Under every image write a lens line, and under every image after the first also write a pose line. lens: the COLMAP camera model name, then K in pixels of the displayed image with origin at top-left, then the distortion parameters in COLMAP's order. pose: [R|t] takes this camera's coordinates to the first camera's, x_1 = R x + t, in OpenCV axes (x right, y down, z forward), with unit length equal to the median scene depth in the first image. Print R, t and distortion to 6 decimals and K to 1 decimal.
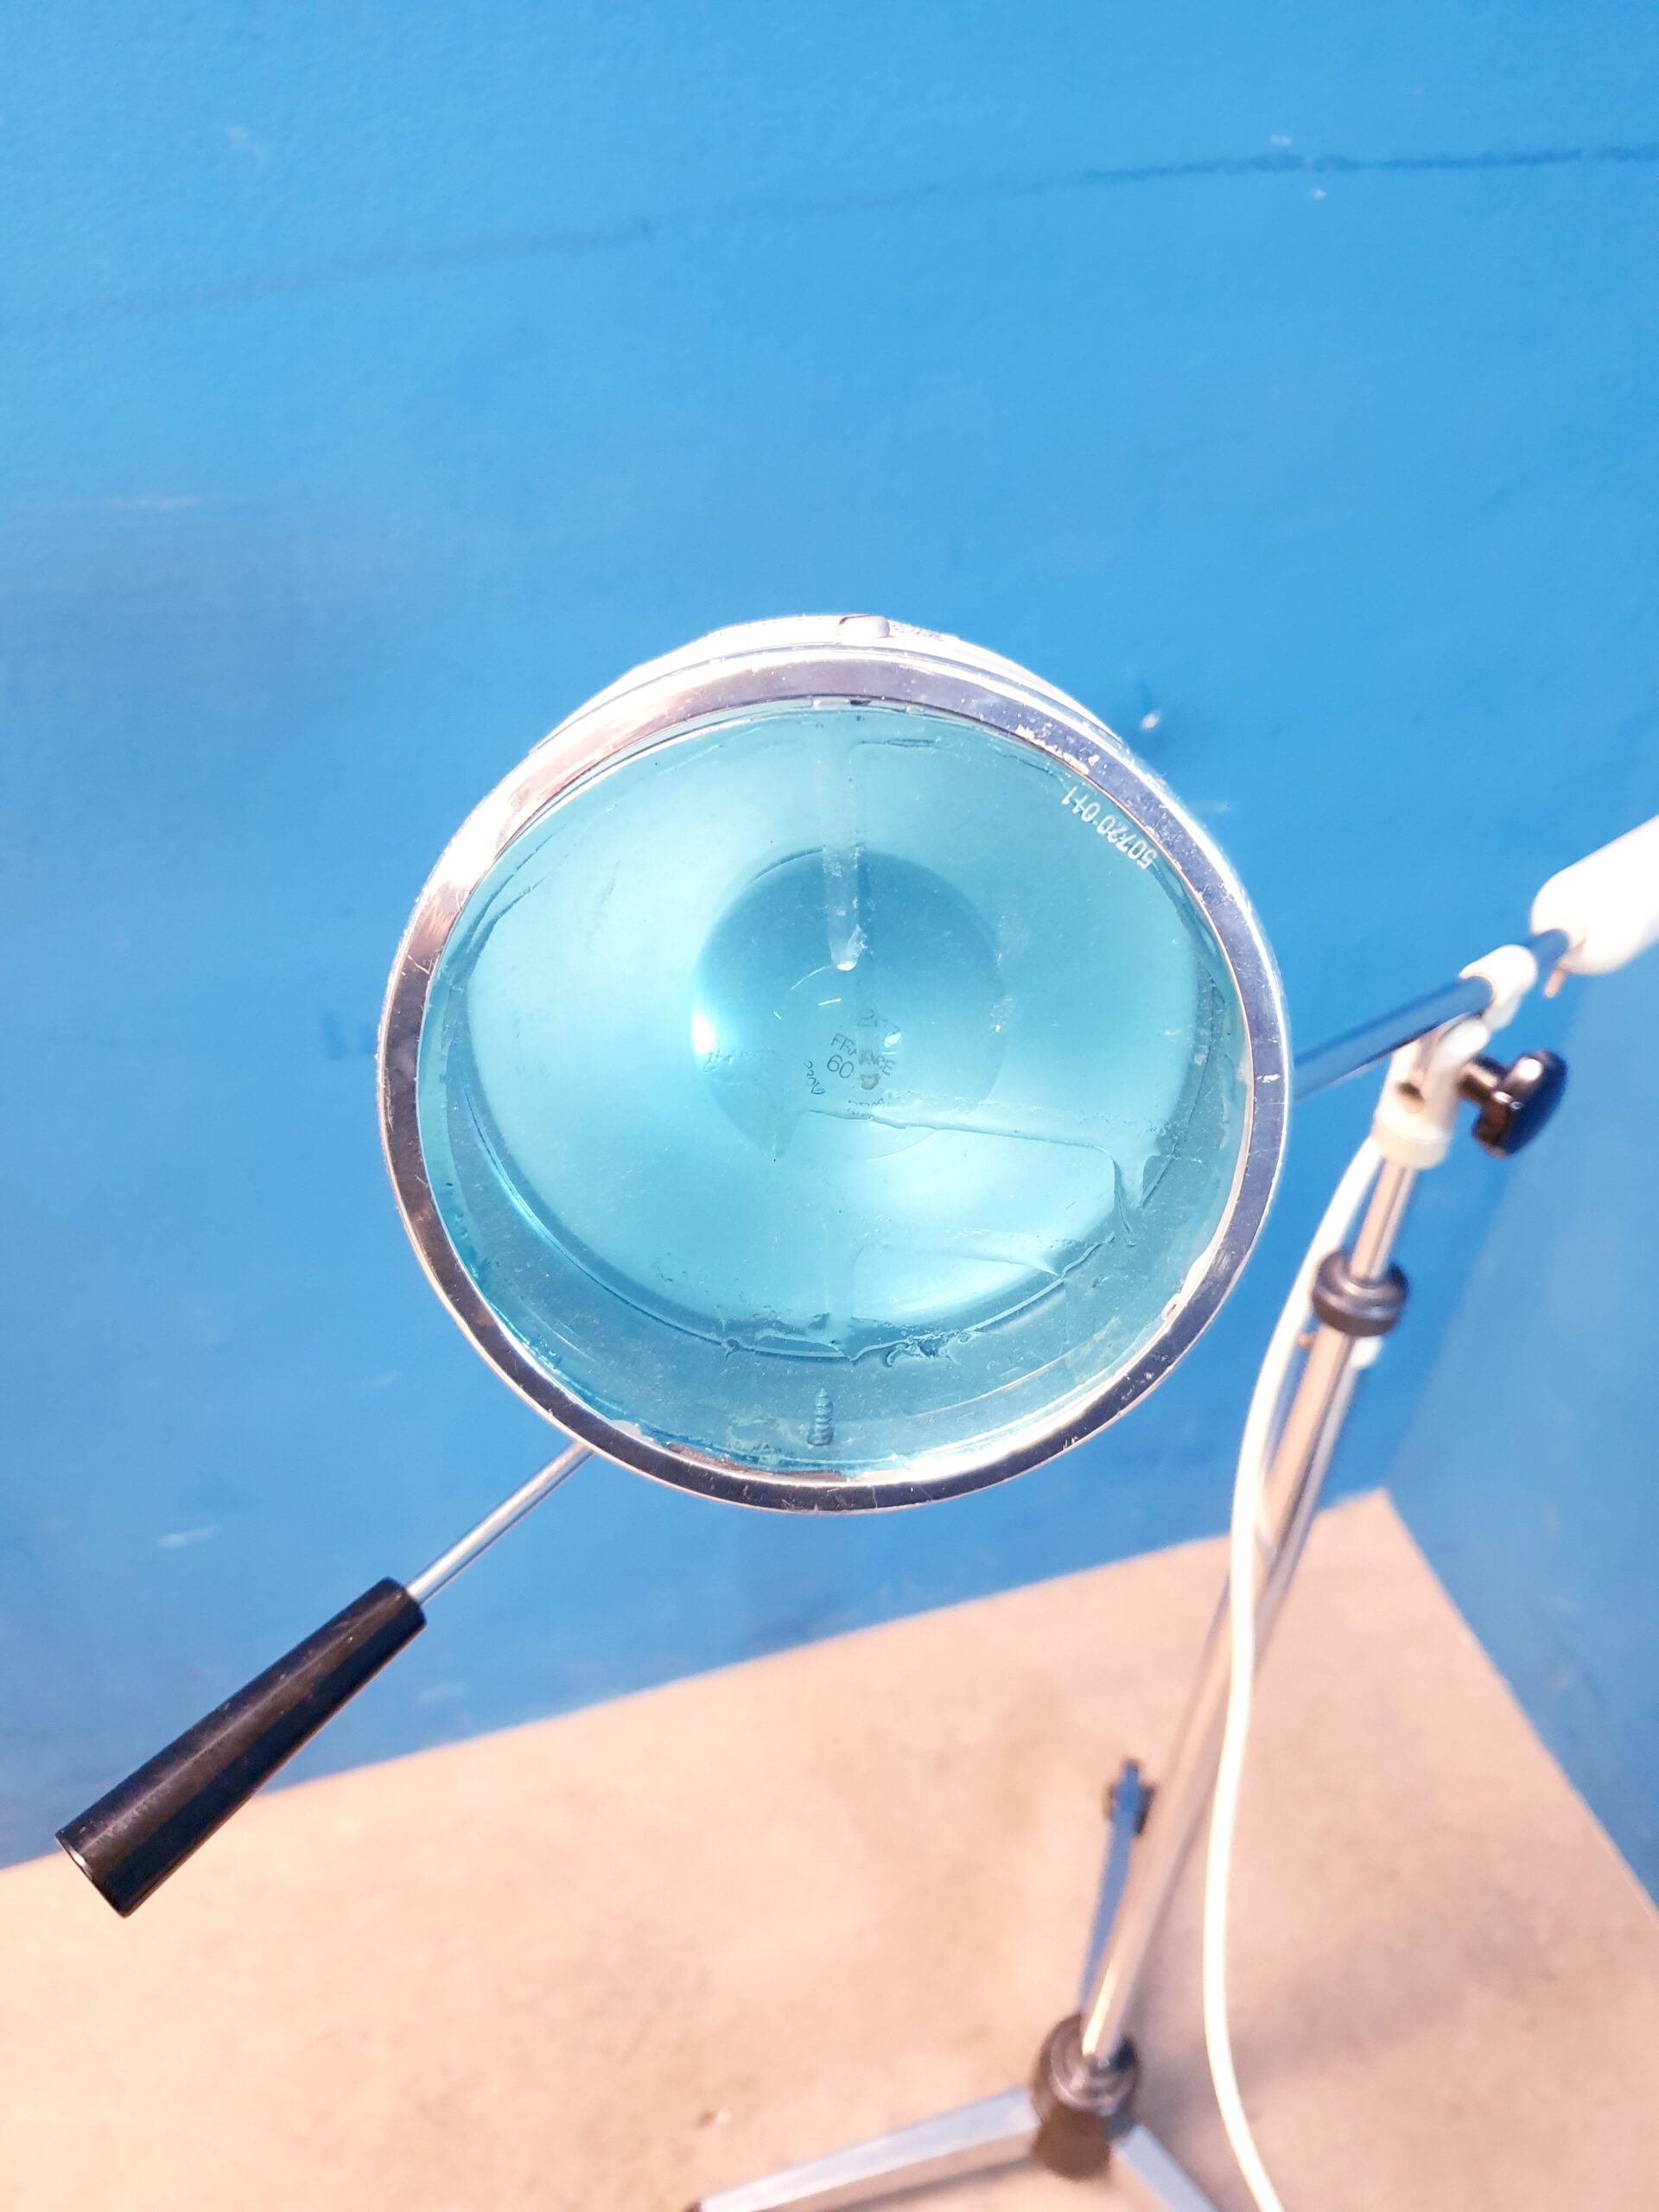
lens RADIAL K [[1738.7, 0, 842.4], [0, 1738.7, 1085.5], [0, 0, 1]] dist [-0.014367, 0.050166]
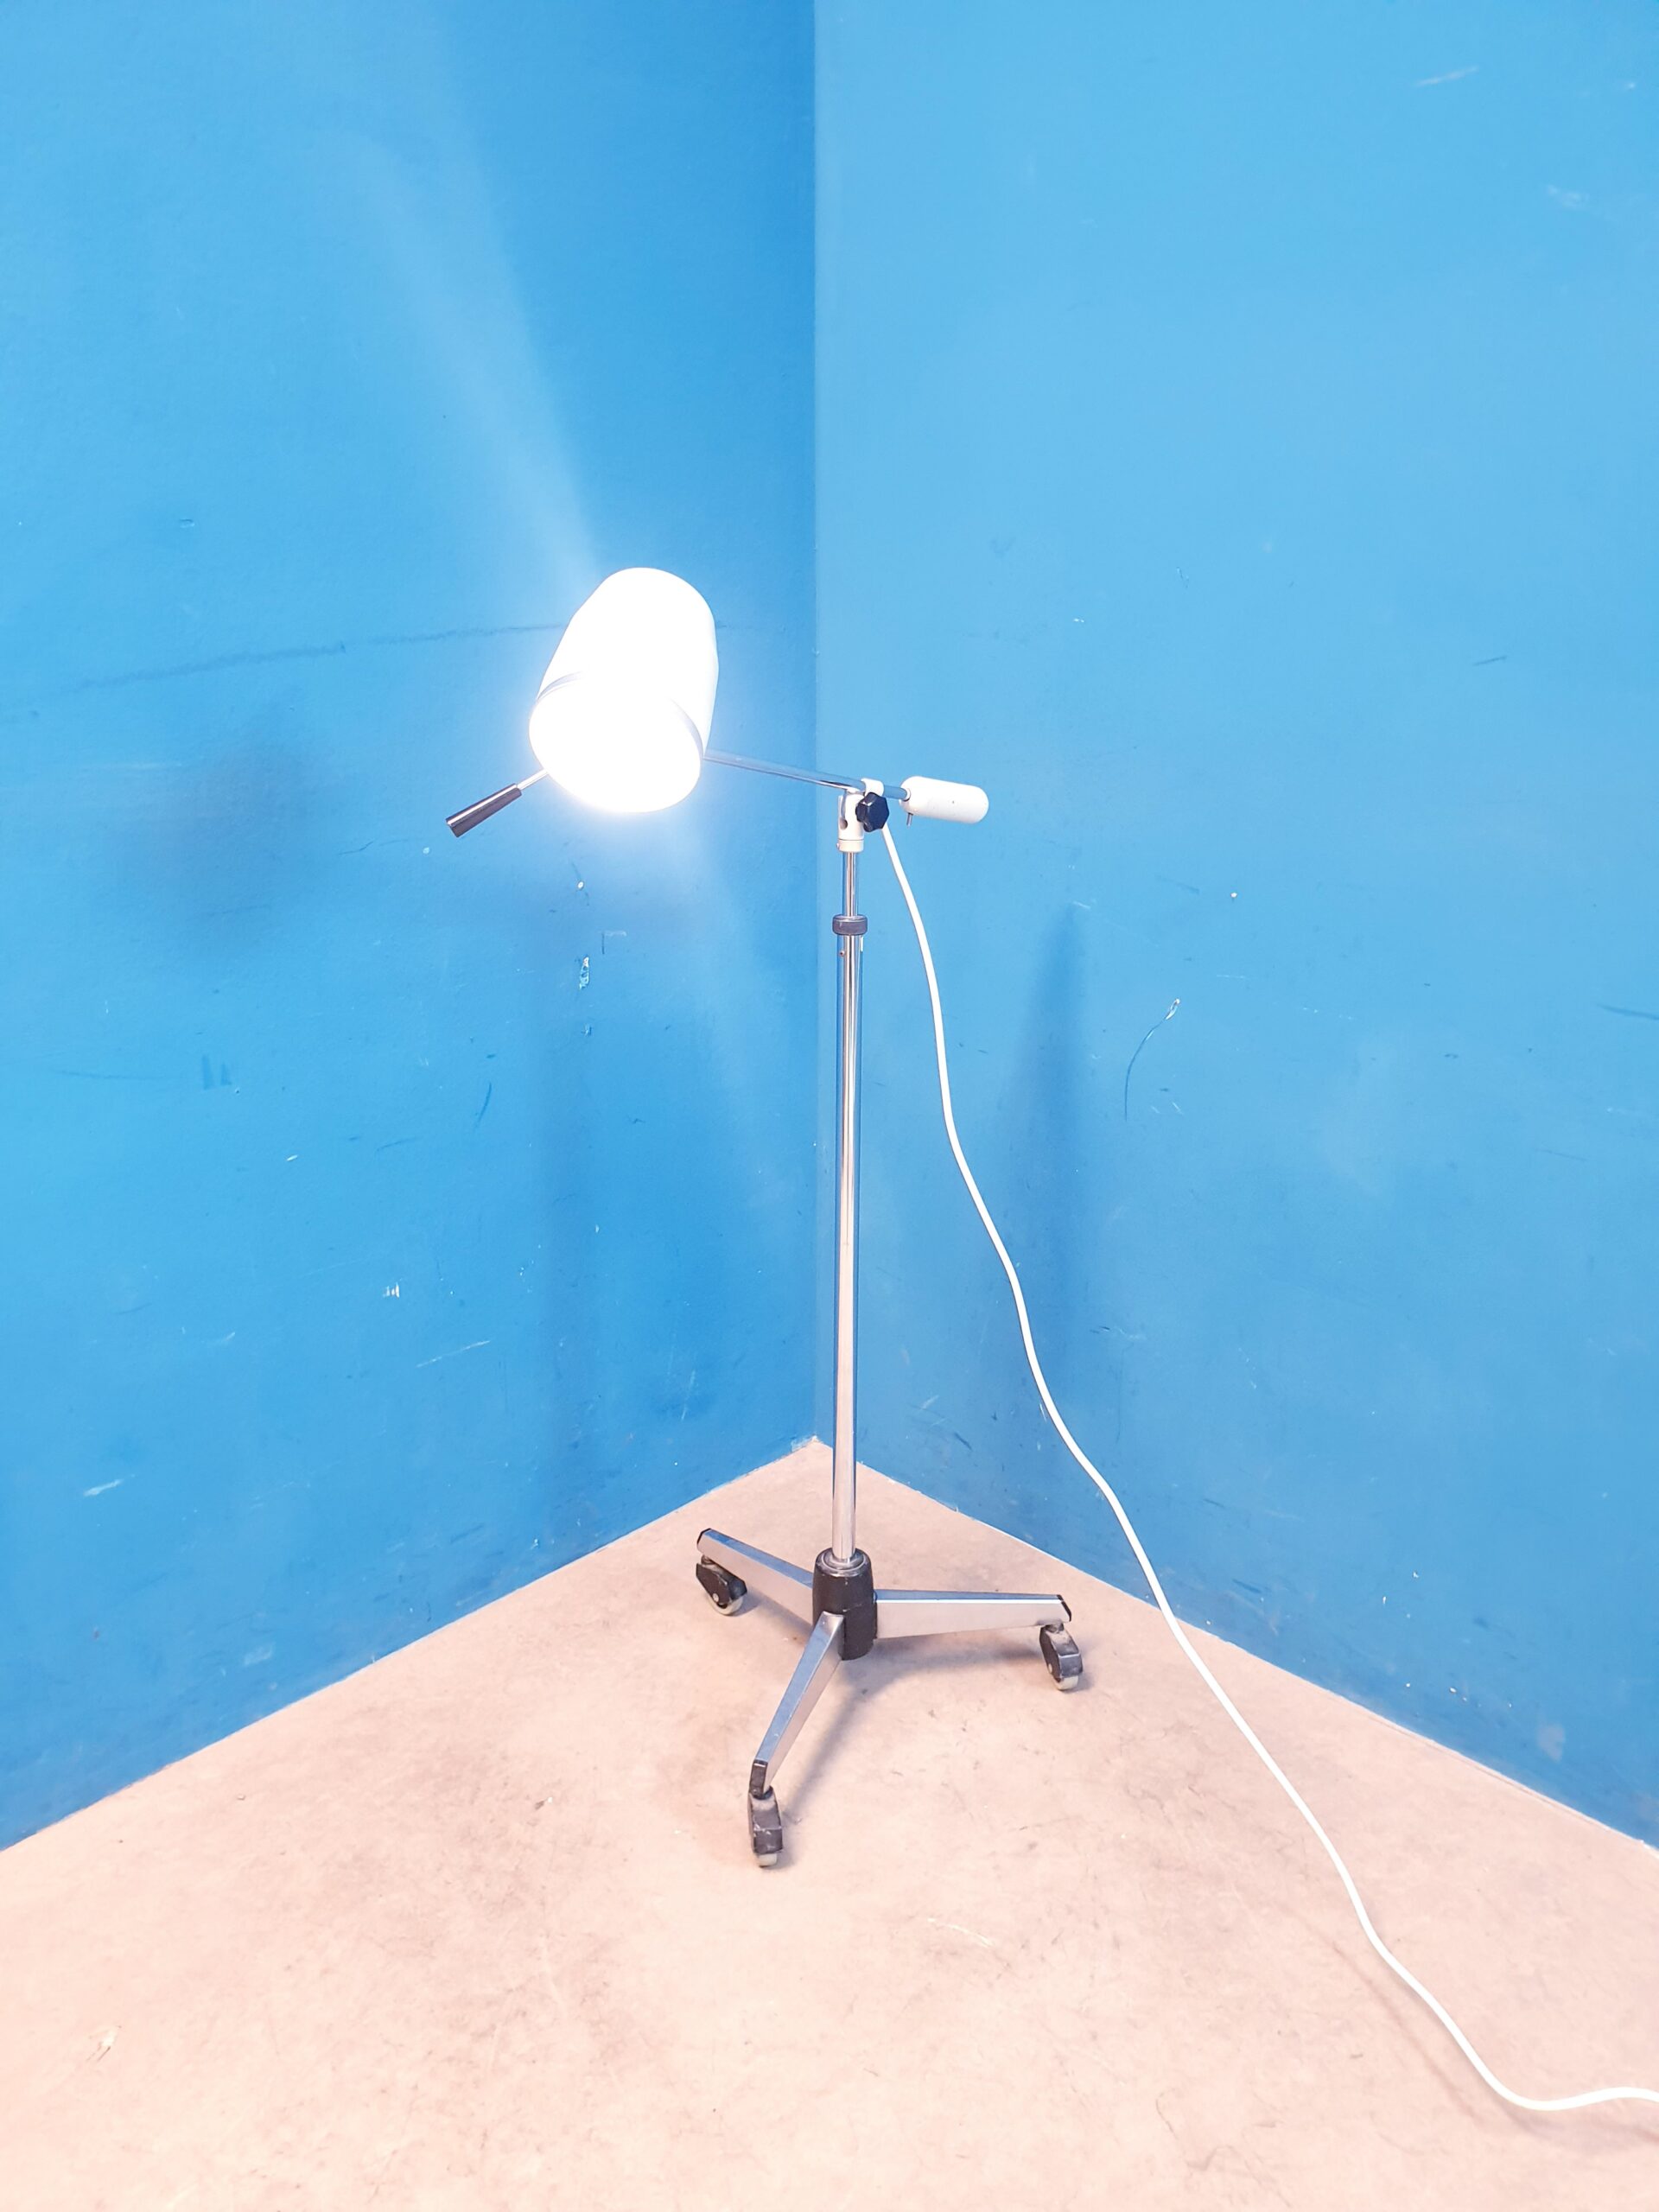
lens RADIAL K [[1738.7, 0, 837.3], [0, 1738.7, 1122.5], [0, 0, 1]] dist [-0.014367, 0.050166]
pose [[0.881400, -0.177319, 0.437827, -0.597504], [0.330330, 0.893923, -0.302958, 0.911726], [-0.337664, 0.411654, 0.846477, -0.854028]]
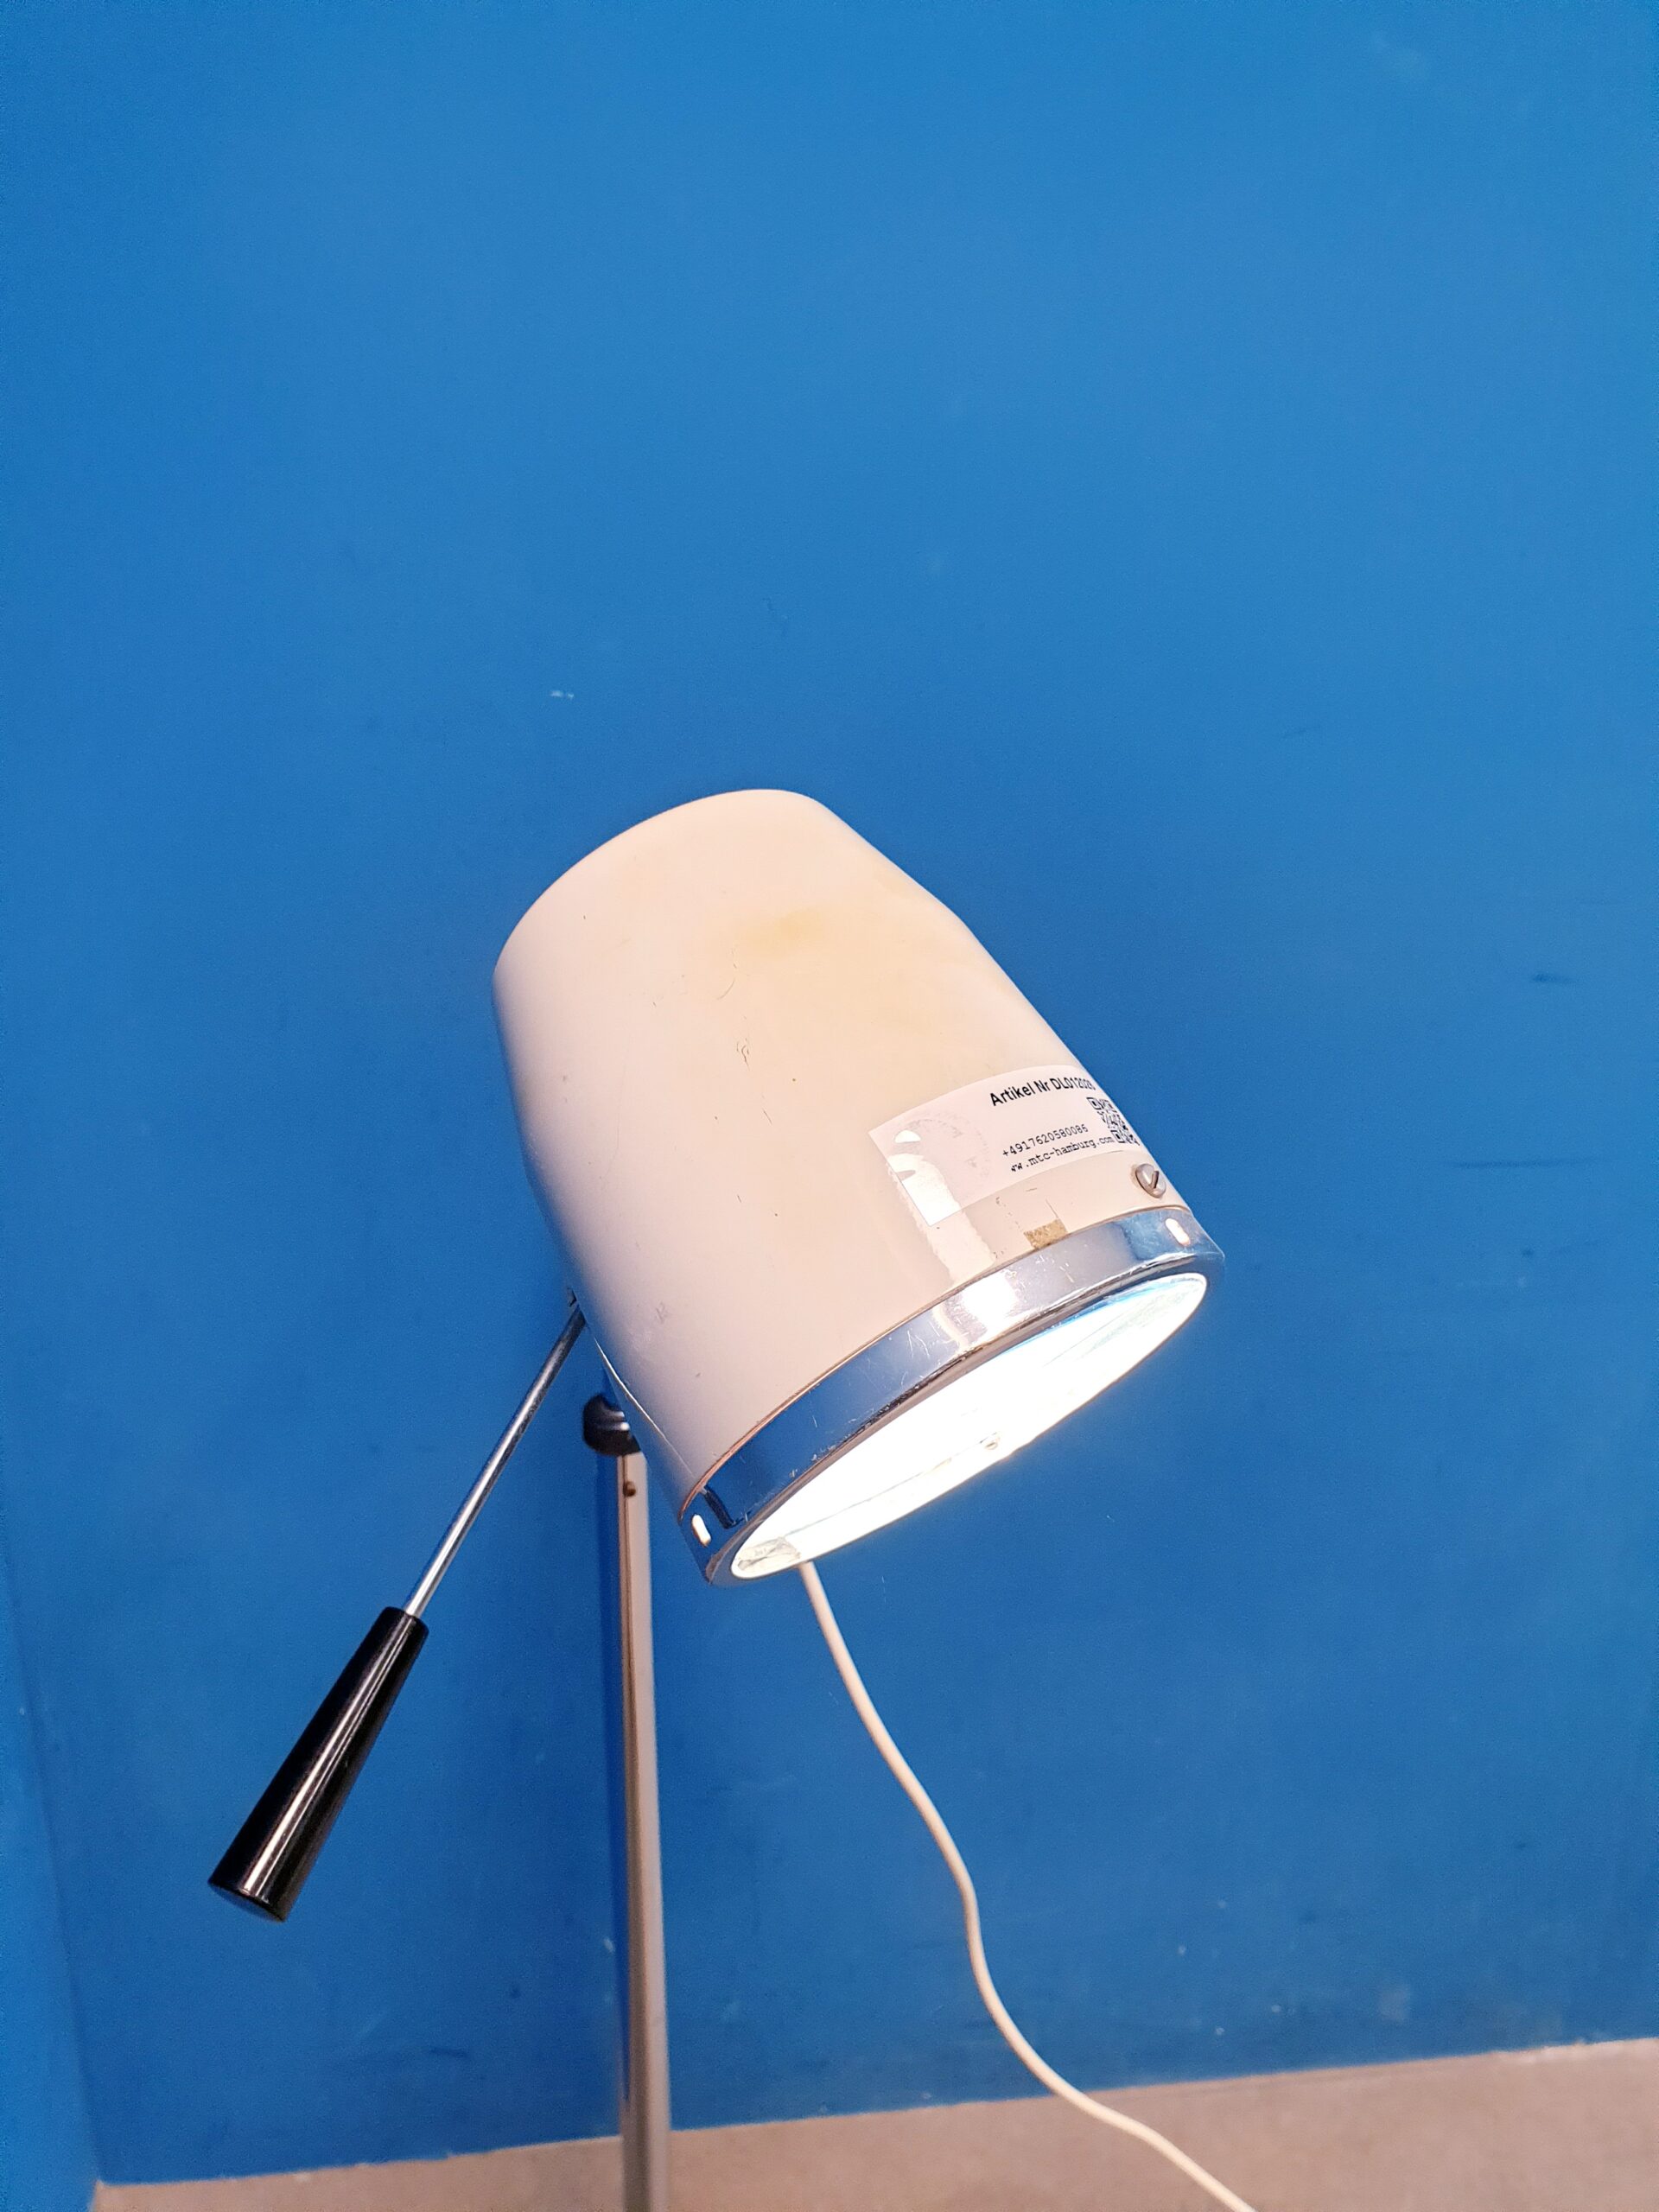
lens RADIAL K [[1738.7, 0, 843.8], [0, 1738.7, 1088.1], [0, 0, 1]] dist [-0.014367, 0.050166]
pose [[0.184223, -0.356220, 0.916062, -0.406682], [0.634610, 0.754817, 0.165897, -0.154723], [-0.750555, 0.550780, 0.365115, 0.277978]]
